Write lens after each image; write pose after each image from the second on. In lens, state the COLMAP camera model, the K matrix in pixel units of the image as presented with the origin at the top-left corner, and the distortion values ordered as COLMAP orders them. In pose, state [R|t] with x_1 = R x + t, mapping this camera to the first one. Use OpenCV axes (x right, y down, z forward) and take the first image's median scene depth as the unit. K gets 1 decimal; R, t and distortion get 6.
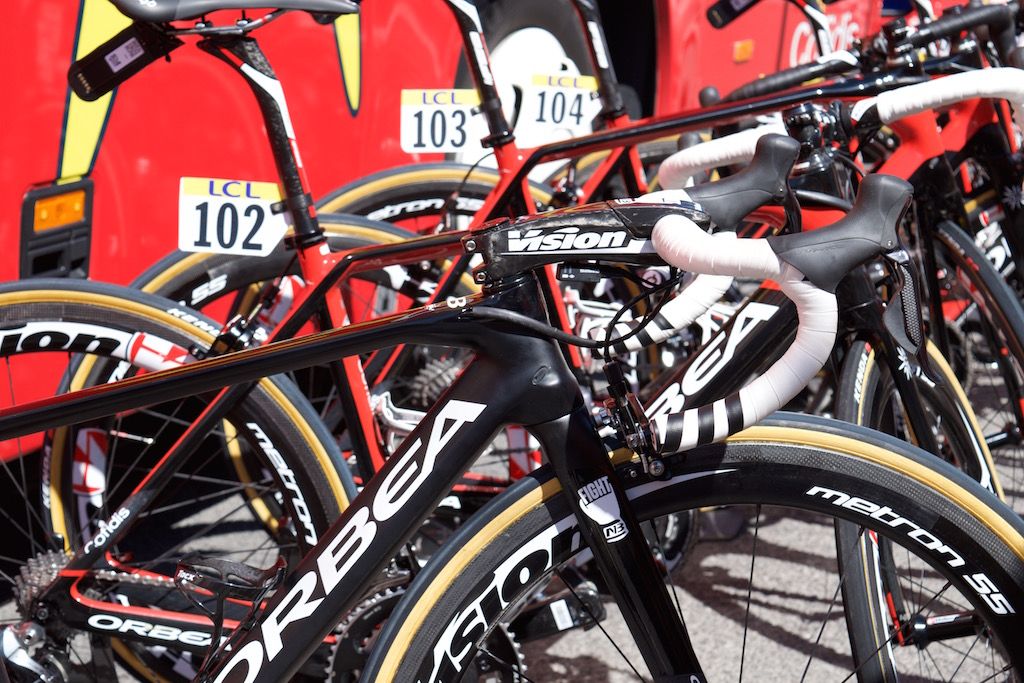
lens RADIAL K [[2322.5, 0, 506.3], [0, 2322.5, 338.5], [0, 0, 1]] dist [0.085504, 0.000000]
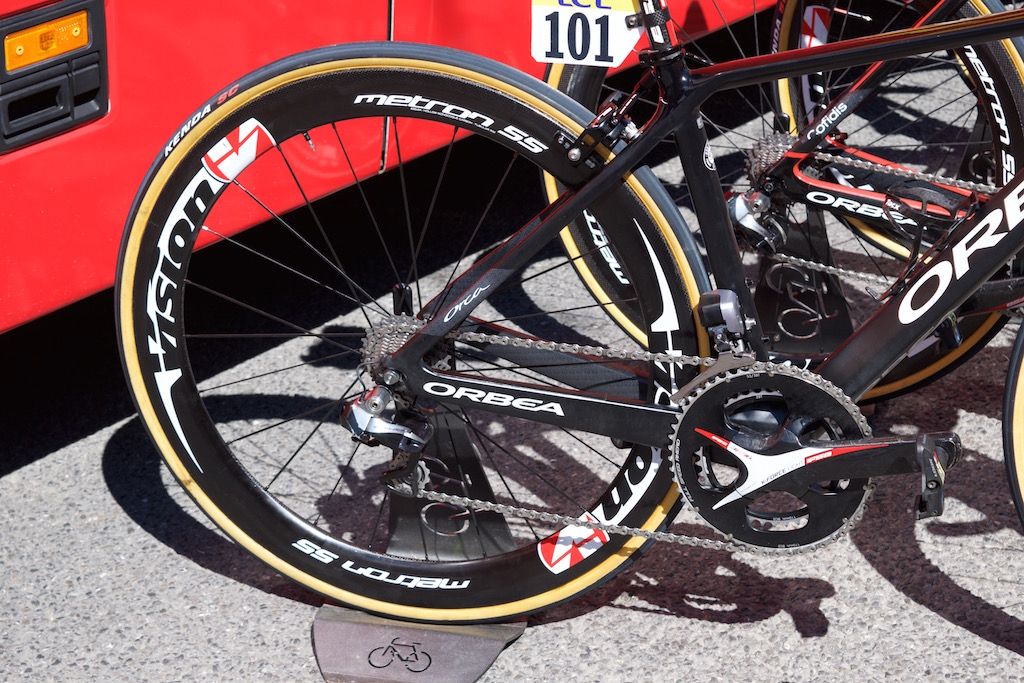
lens RADIAL K [[2322.5, 0, 505.2], [0, 2322.5, 342.8], [0, 0, 1]] dist [0.085504, 0.000000]
pose [[0.954432, 0.101455, -0.280652, 0.013295], [-0.028569, 0.967181, 0.252478, -0.099239], [0.297057, -0.232955, 0.926007, -0.152659]]
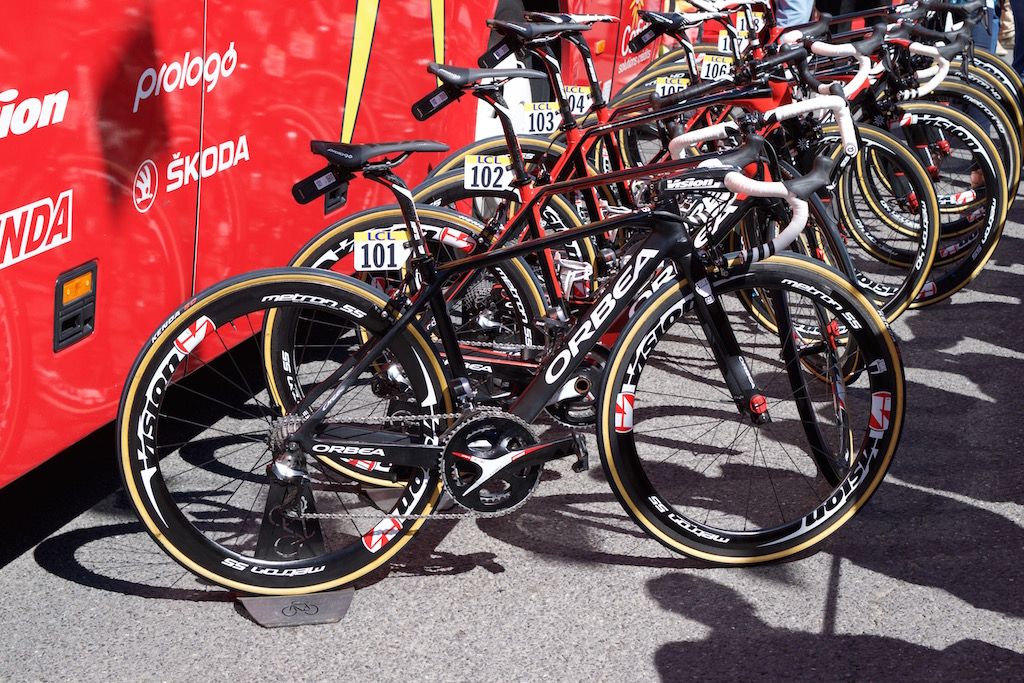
lens RADIAL K [[1947.6, 0, 506.0], [0, 1947.6, 339.2], [0, 0, 1]] dist [0.045172, 0.000000]
pose [[0.990729, -0.038998, 0.130135, -0.341424], [0.031629, 0.997803, 0.058221, -0.002540], [-0.132119, -0.053565, 0.989785, -0.803062]]
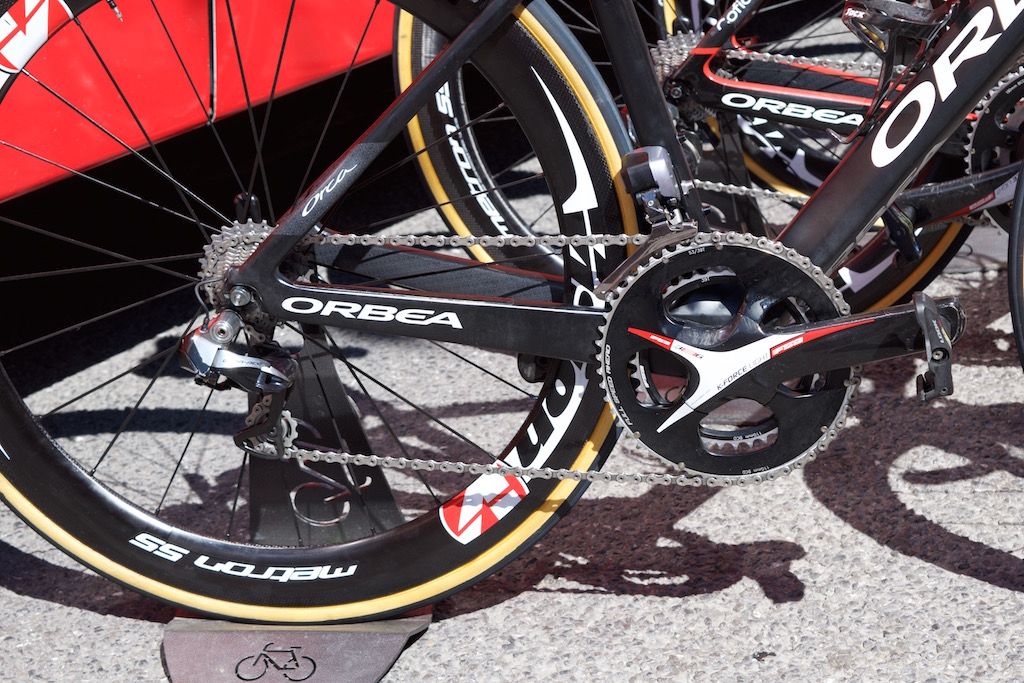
lens RADIAL K [[2322.5, 0, 506.8], [0, 2322.5, 339.9], [0, 0, 1]] dist [0.085504, 0.000000]
pose [[0.975743, 0.005791, -0.218841, -0.050895], [0.031669, 0.985401, 0.167279, 0.053093], [0.216615, -0.170152, 0.961315, 0.012166]]
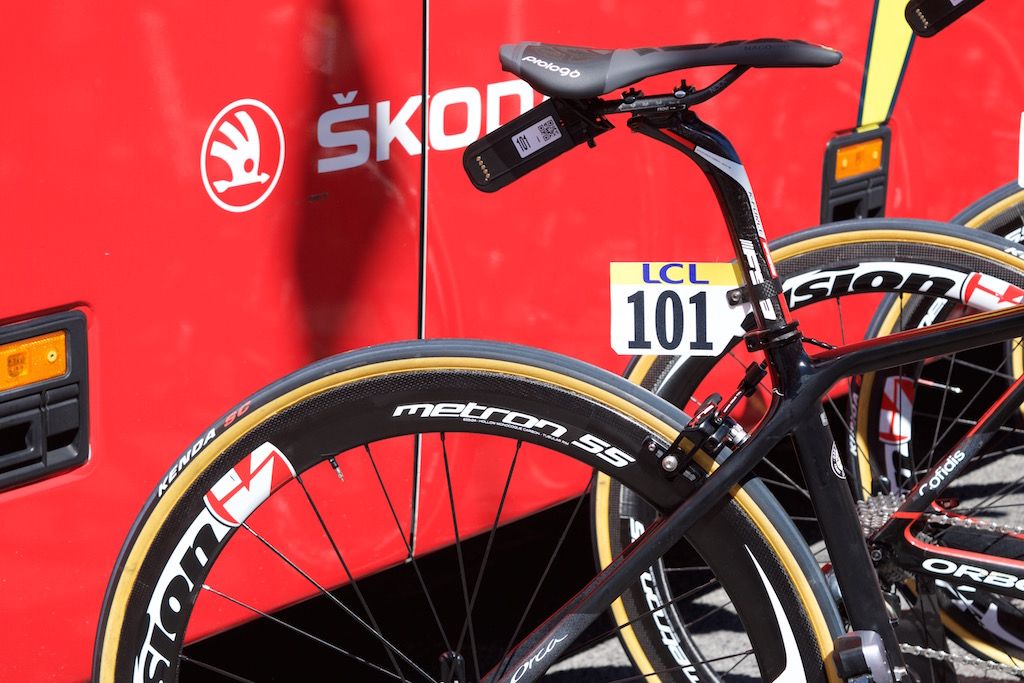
lens RADIAL K [[2322.5, 0, 508.9], [0, 2322.5, 348.3], [0, 0, 1]] dist [0.085504, 0.000000]
pose [[0.960041, 0.007787, -0.279752, -0.071392], [-0.004726, 0.999921, 0.011615, 0.019015], [0.279821, -0.009829, 0.960002, 0.005032]]
